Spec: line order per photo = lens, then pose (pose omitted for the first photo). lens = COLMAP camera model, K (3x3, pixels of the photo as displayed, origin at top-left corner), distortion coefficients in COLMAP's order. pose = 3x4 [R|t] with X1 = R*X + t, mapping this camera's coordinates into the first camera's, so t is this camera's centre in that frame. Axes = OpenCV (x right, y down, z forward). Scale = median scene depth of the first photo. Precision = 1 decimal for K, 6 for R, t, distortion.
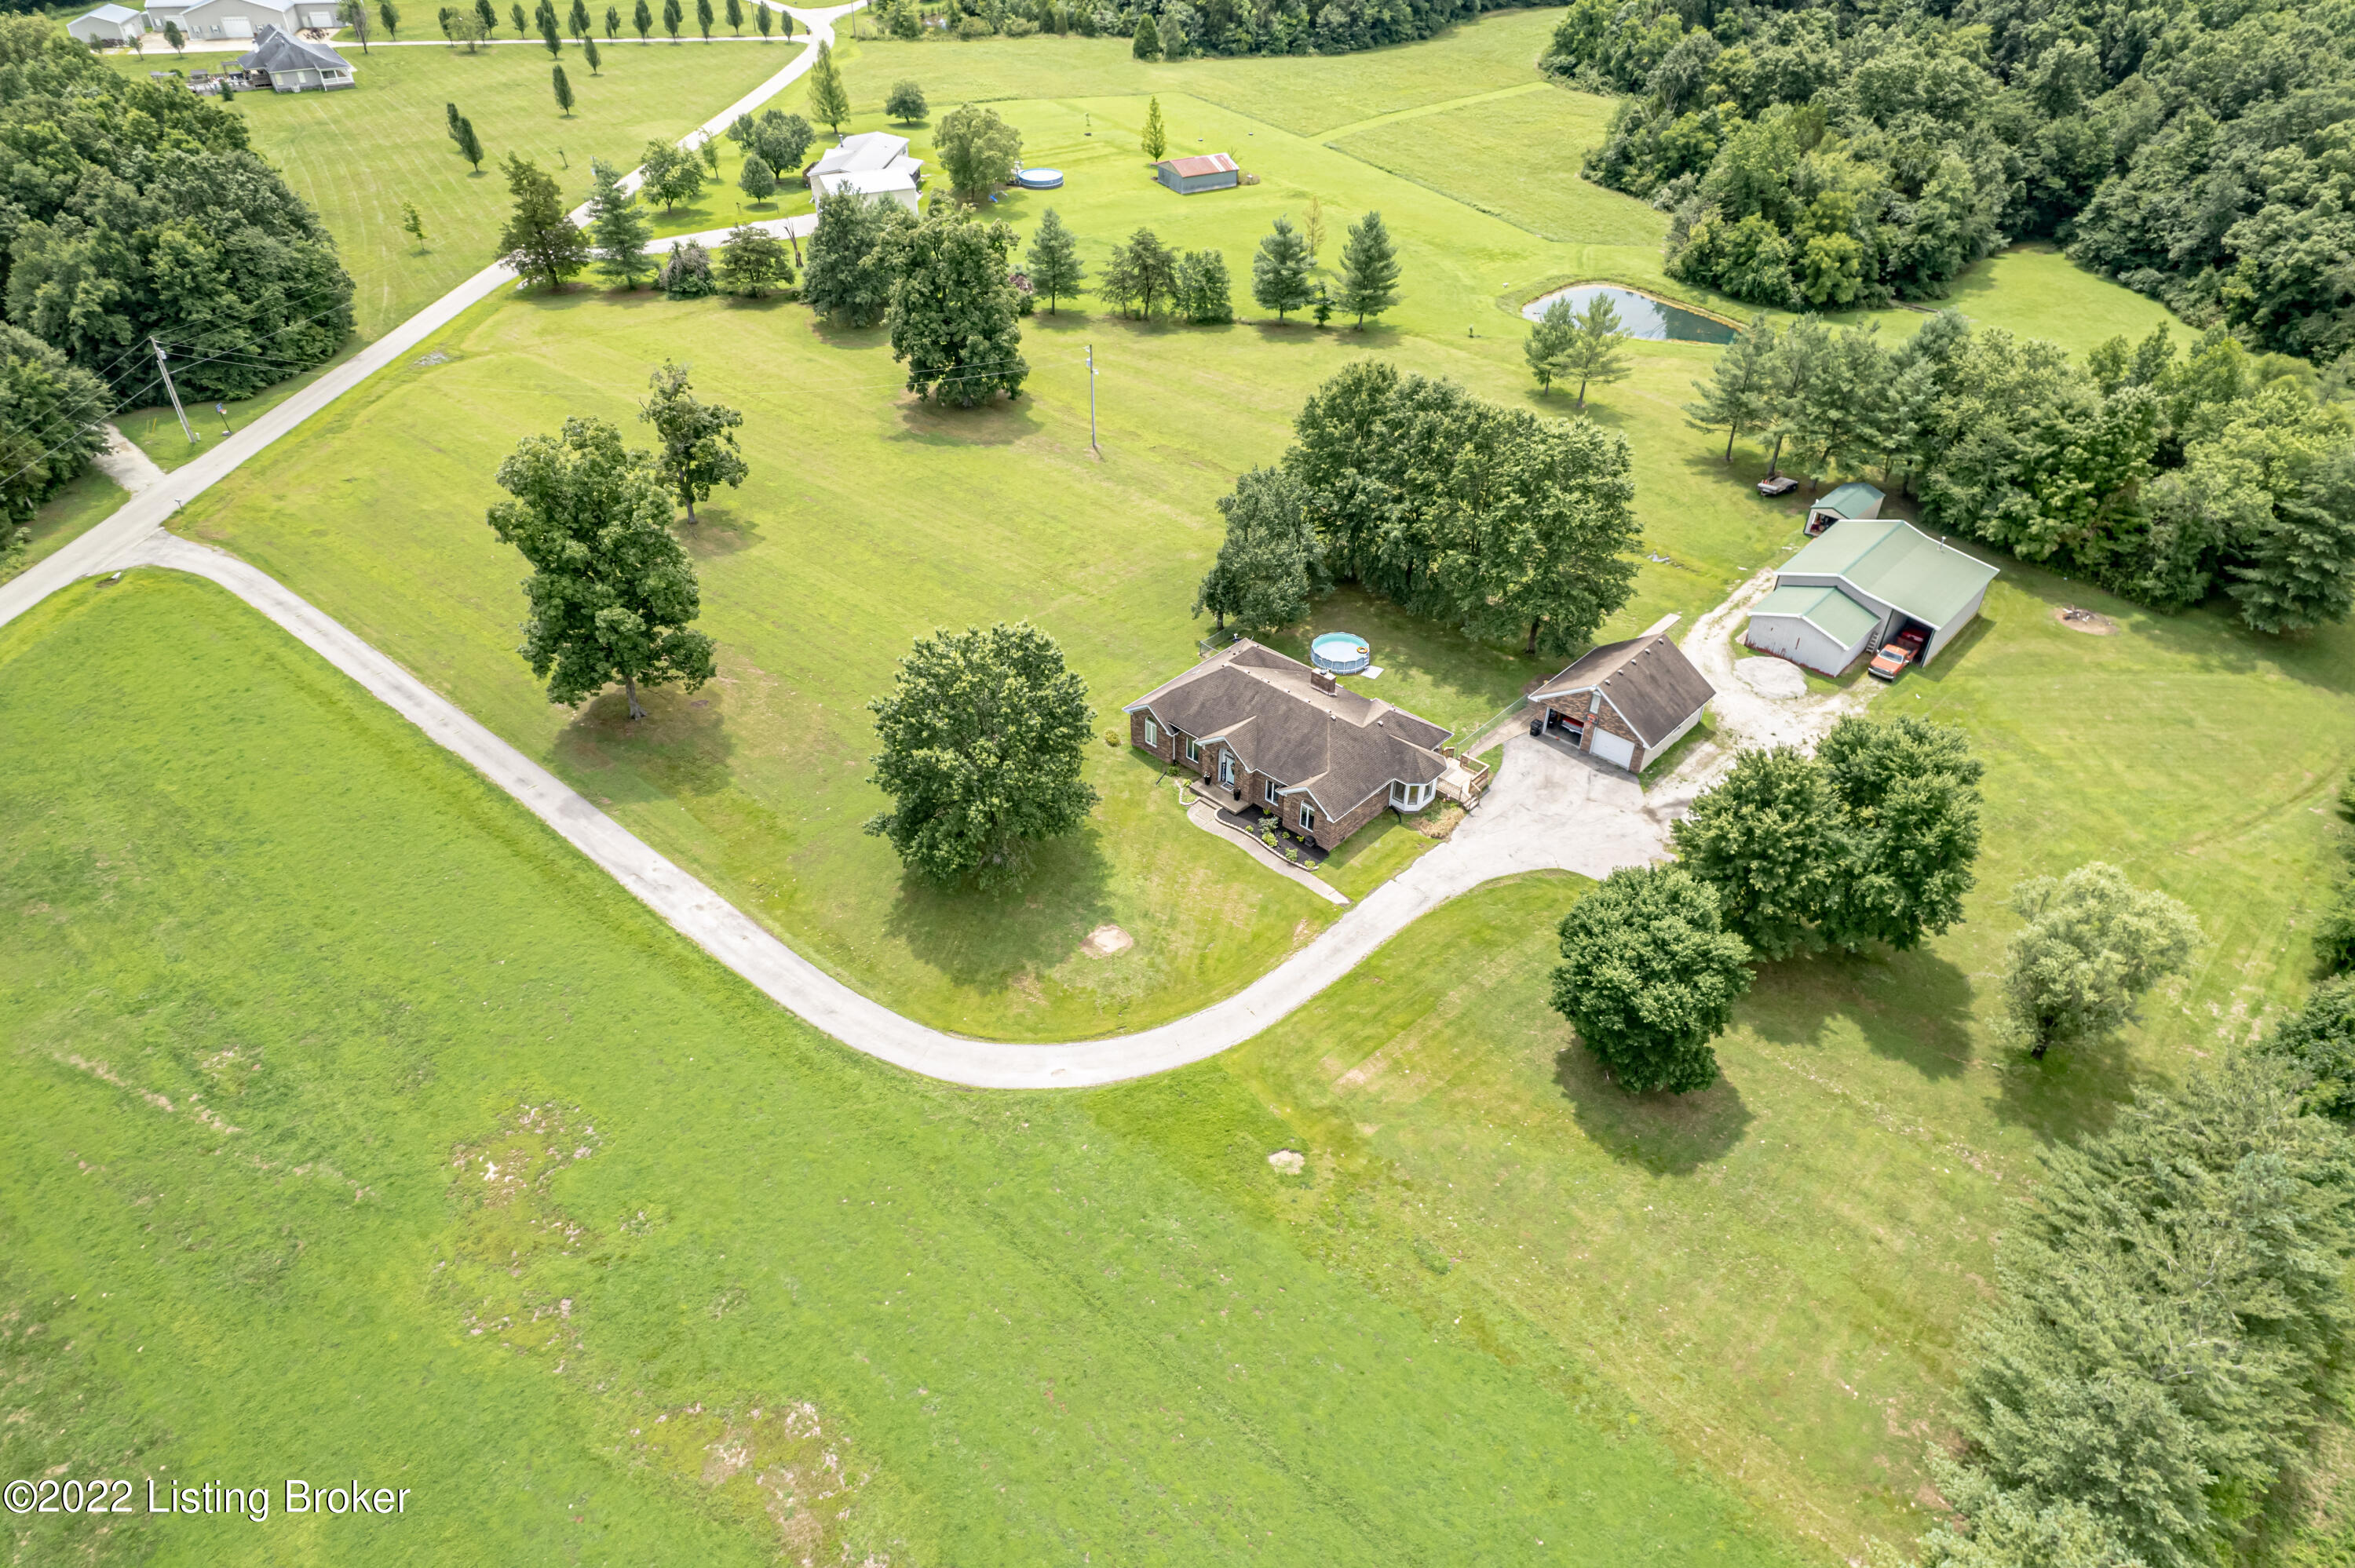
lens RADIAL K [[1449.4, 0, 1176.1], [0, 1449.4, 792.5], [0, 0, 1]] dist [0.102615, -0.071682]
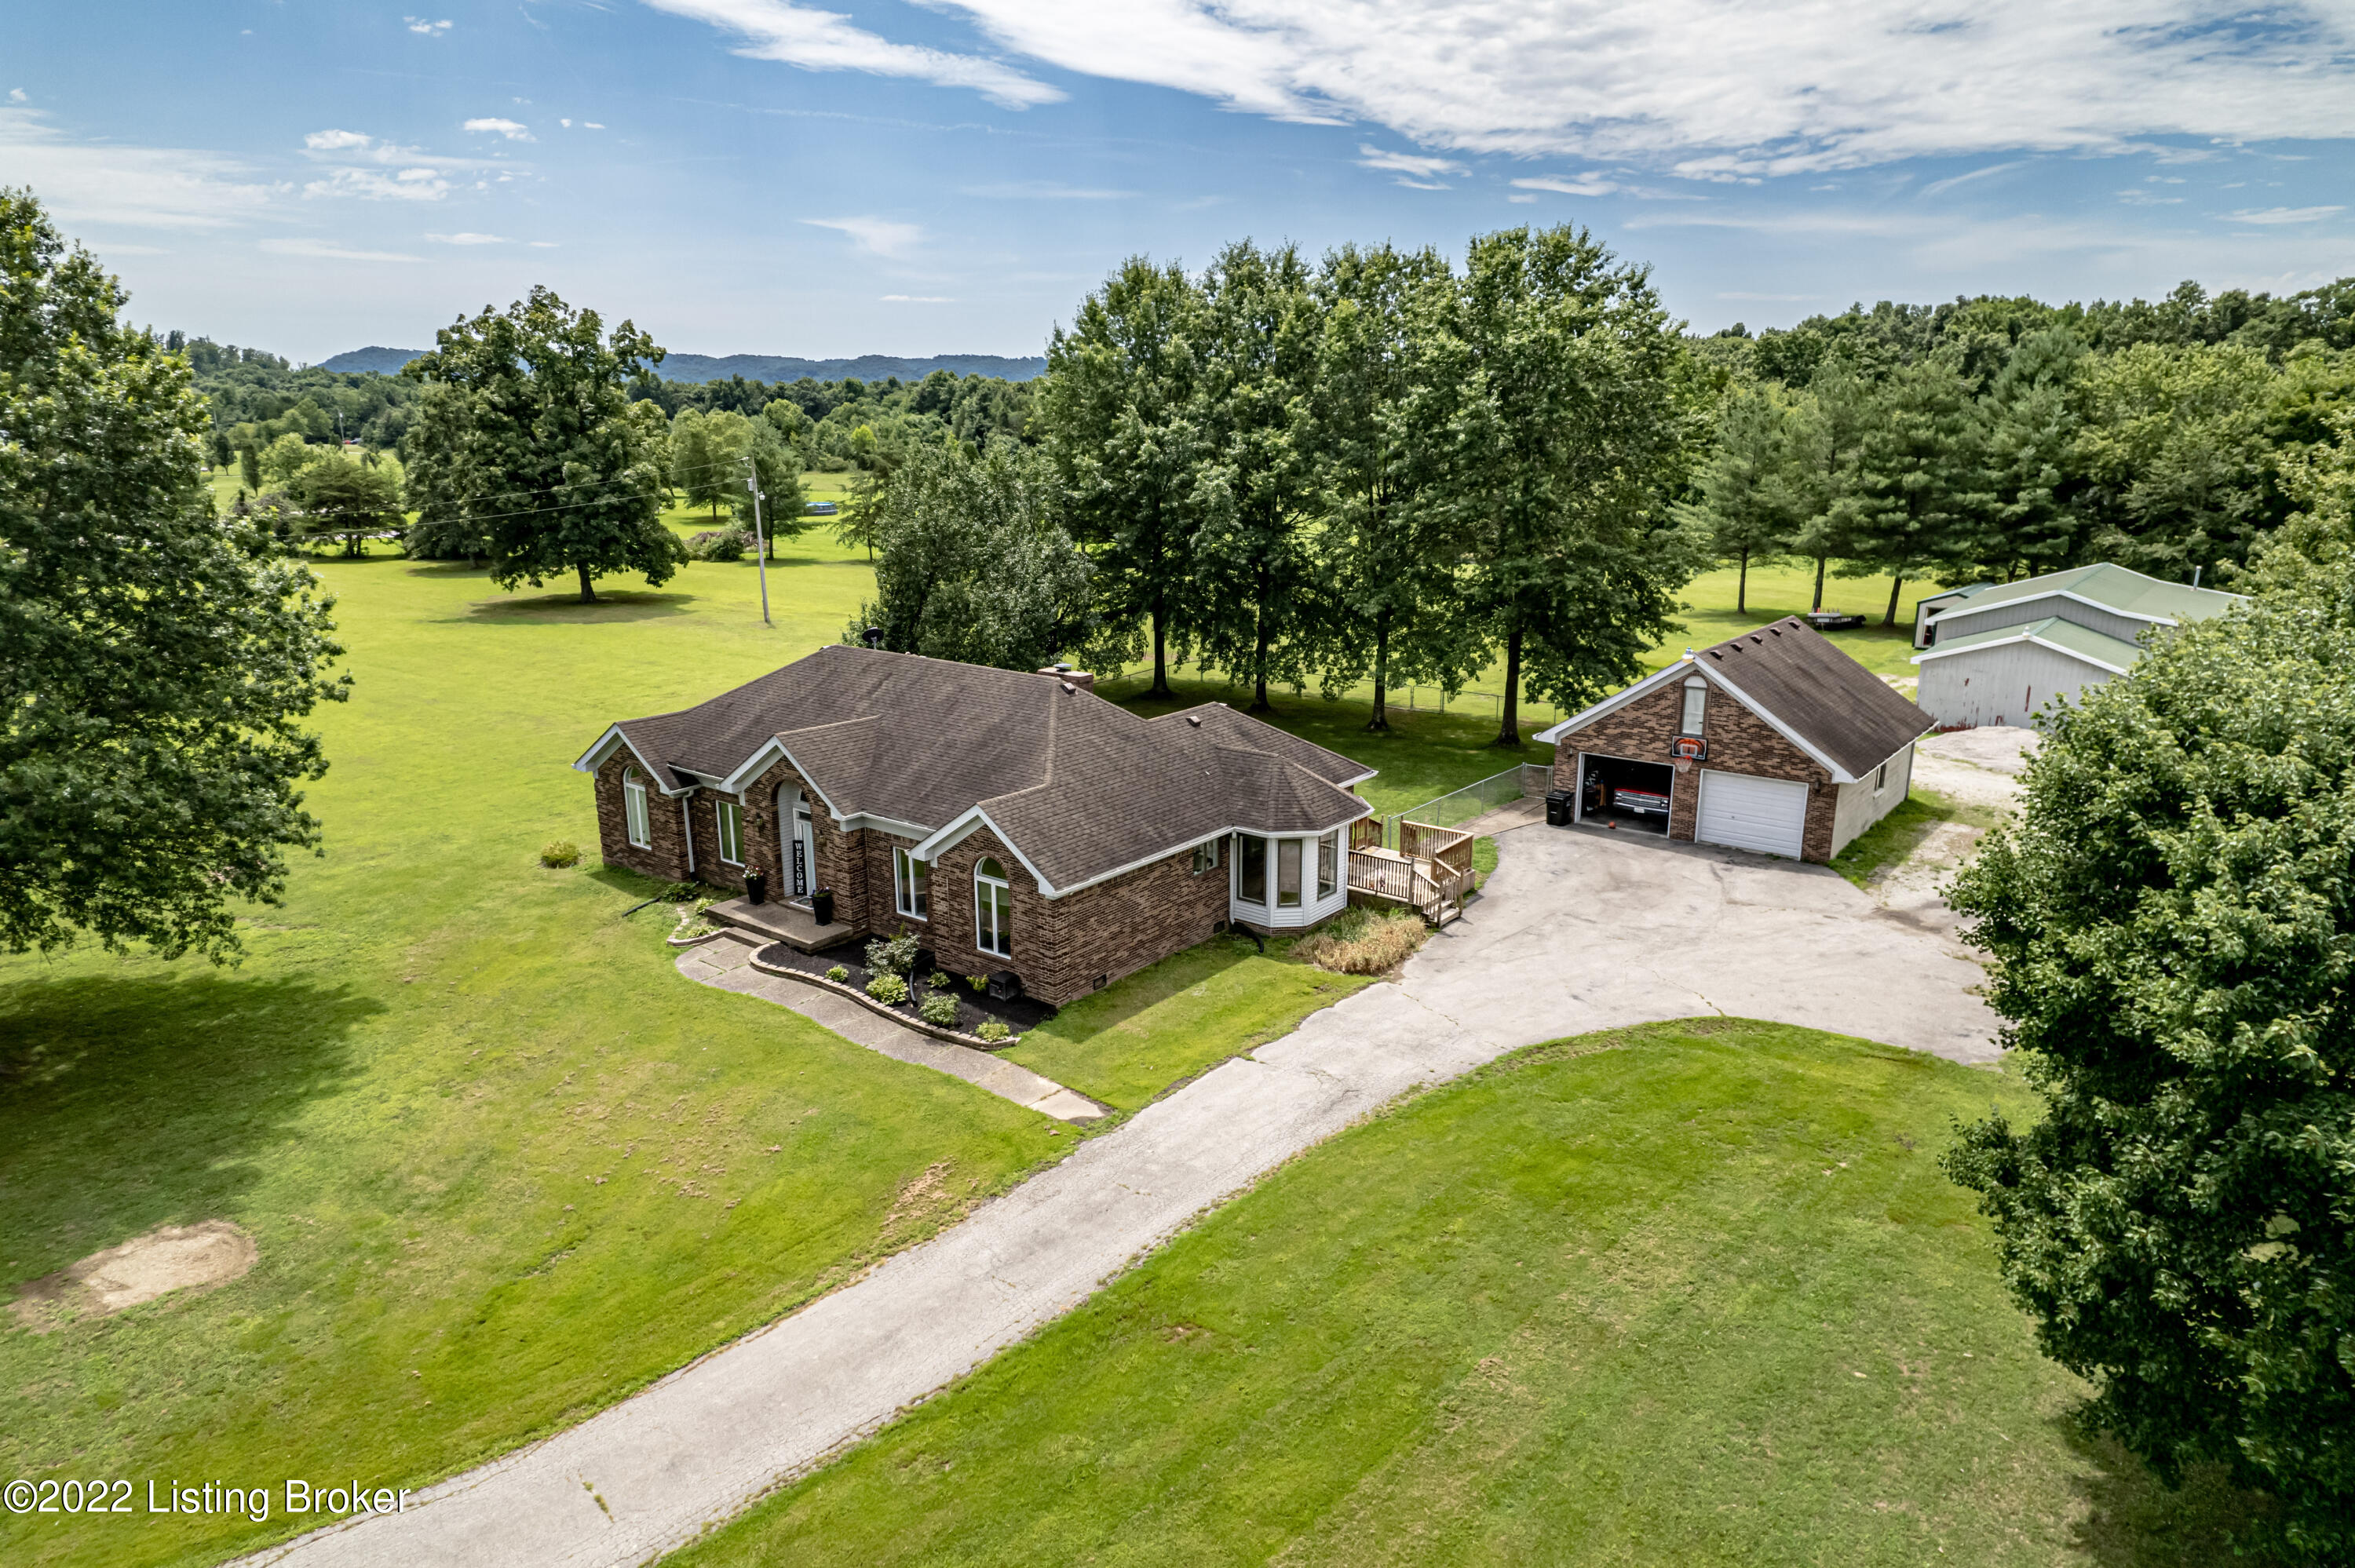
lens RADIAL K [[1481.1, 0, 1162.2], [0, 1481.1, 770.6], [0, 0, 1]] dist [0.073697, -0.086069]
pose [[0.997257, -0.027237, 0.068824, 0.102399], [0.052058, 0.919096, -0.390579, 0.120914], [-0.052618, 0.393091, 0.917993, 0.624819]]
